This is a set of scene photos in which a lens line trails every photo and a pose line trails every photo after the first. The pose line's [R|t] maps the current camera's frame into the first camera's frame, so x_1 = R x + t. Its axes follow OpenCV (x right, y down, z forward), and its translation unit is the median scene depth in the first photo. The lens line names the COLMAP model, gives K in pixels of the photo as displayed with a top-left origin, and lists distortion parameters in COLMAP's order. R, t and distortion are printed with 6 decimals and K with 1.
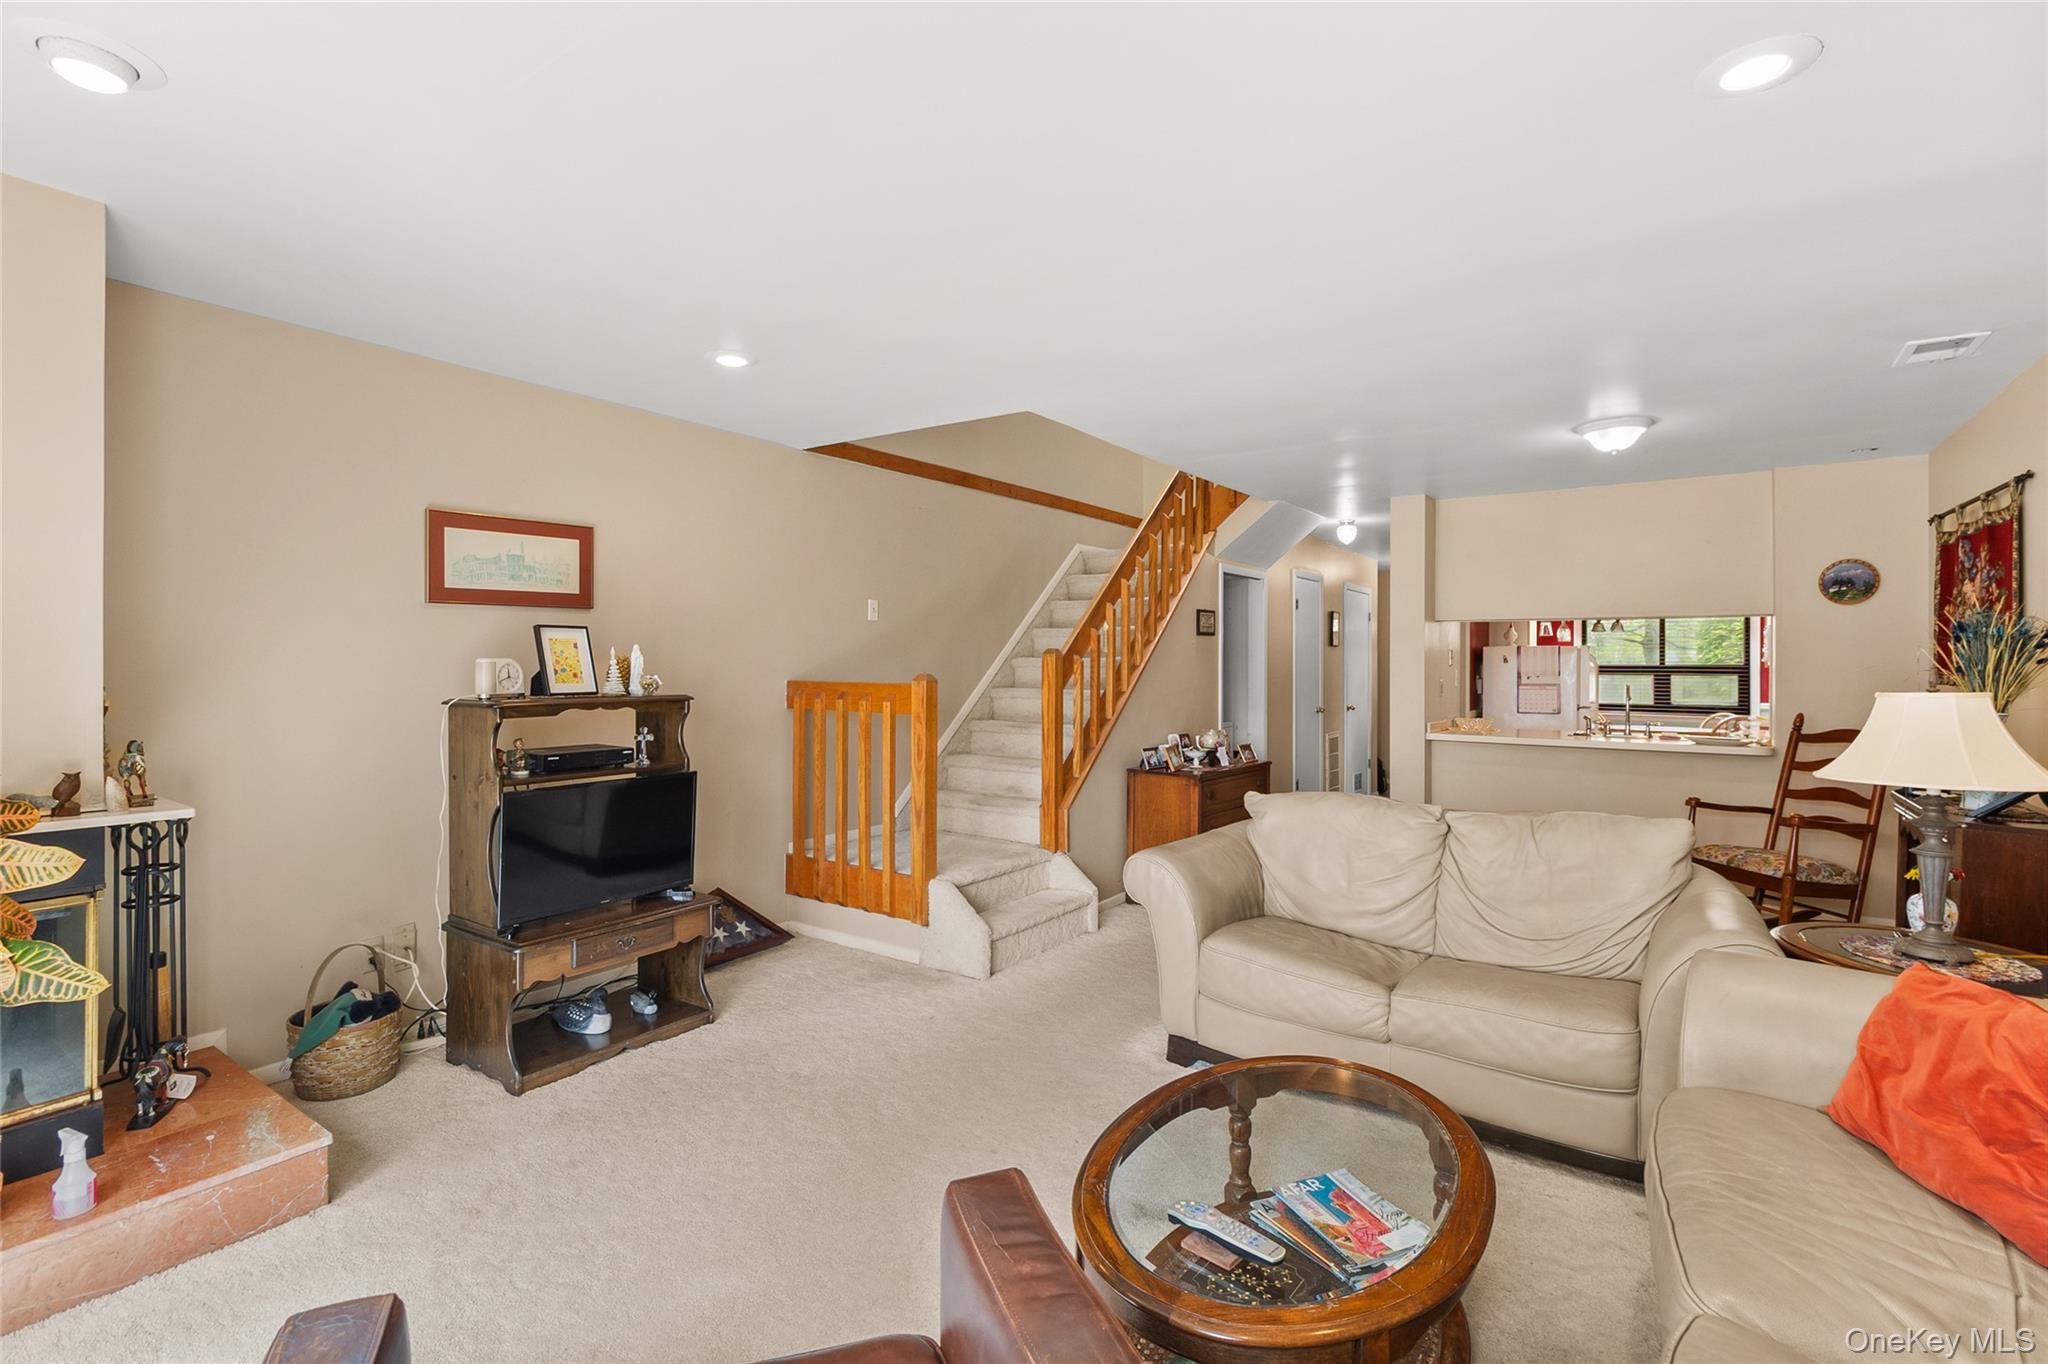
lens RADIAL K [[947.4, 0, 1022.0], [0, 947.4, 670.5], [0, 0, 1]] dist [-0.001321, -0.000109]
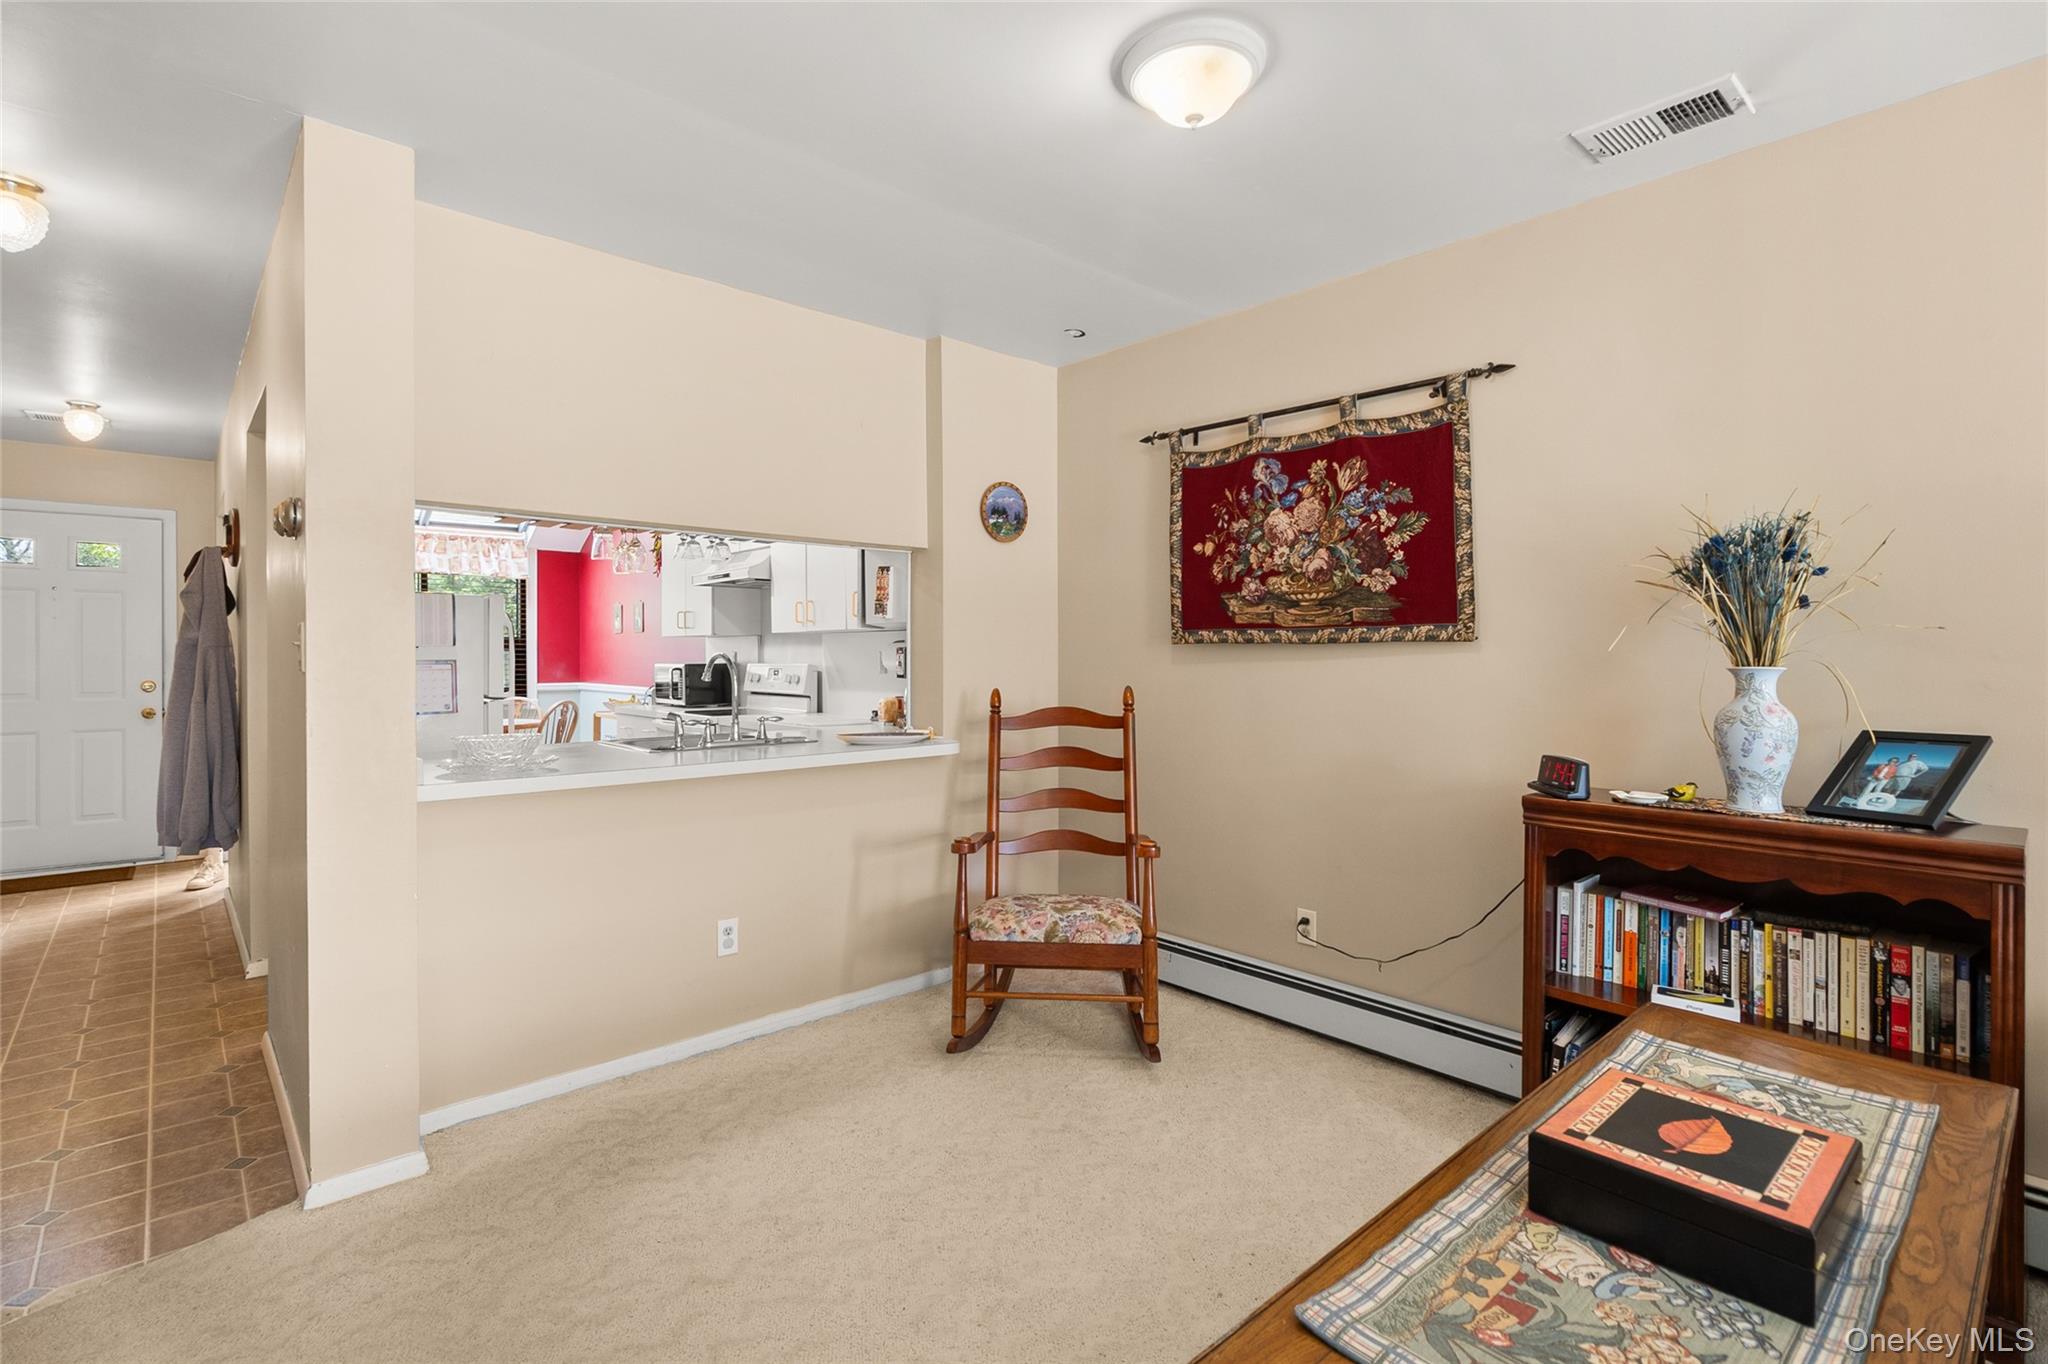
lens RADIAL K [[947.4, 0, 1014.5], [0, 947.4, 664.0], [0, 0, 1]] dist [-0.001321, -0.000109]
pose [[0.224448, -0.011787, 0.974415, 0.069176], [0.004006, 0.999930, 0.011173, 0.009567], [-0.974478, 0.001396, 0.224479, 0.409825]]
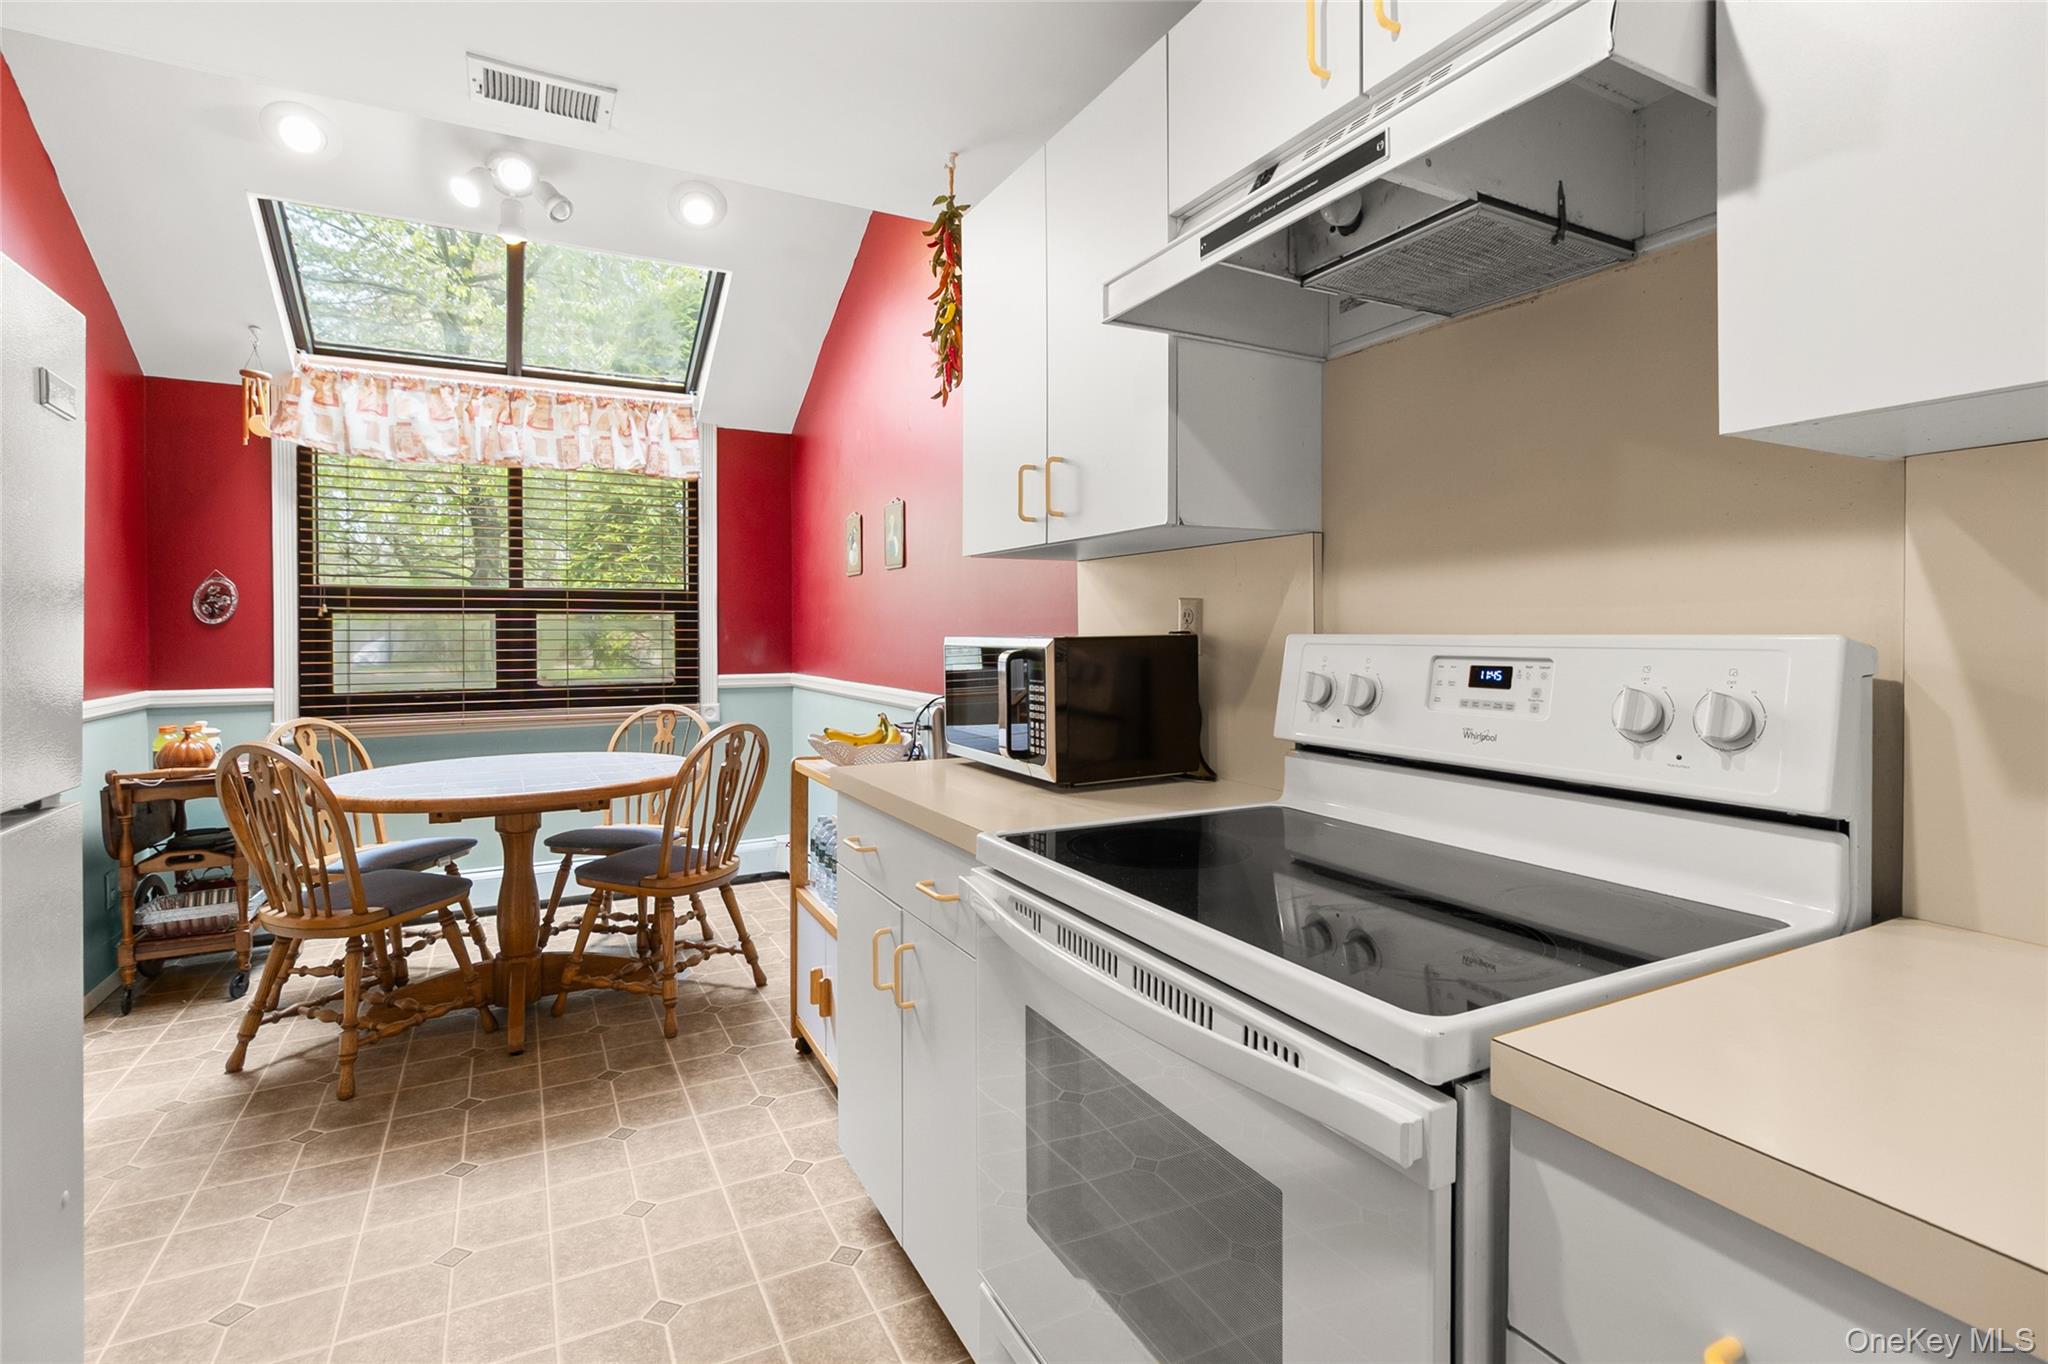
lens RADIAL K [[947.4, 0, 1021.5], [0, 947.4, 628.2], [0, 0, 1]] dist [-0.001321, -0.000109]
pose [[0.446051, -0.001886, 0.895005, 0.437887], [0.006175, 0.999980, -0.000970, 0.013507], [-0.894986, 0.005959, 0.446054, 0.668170]]
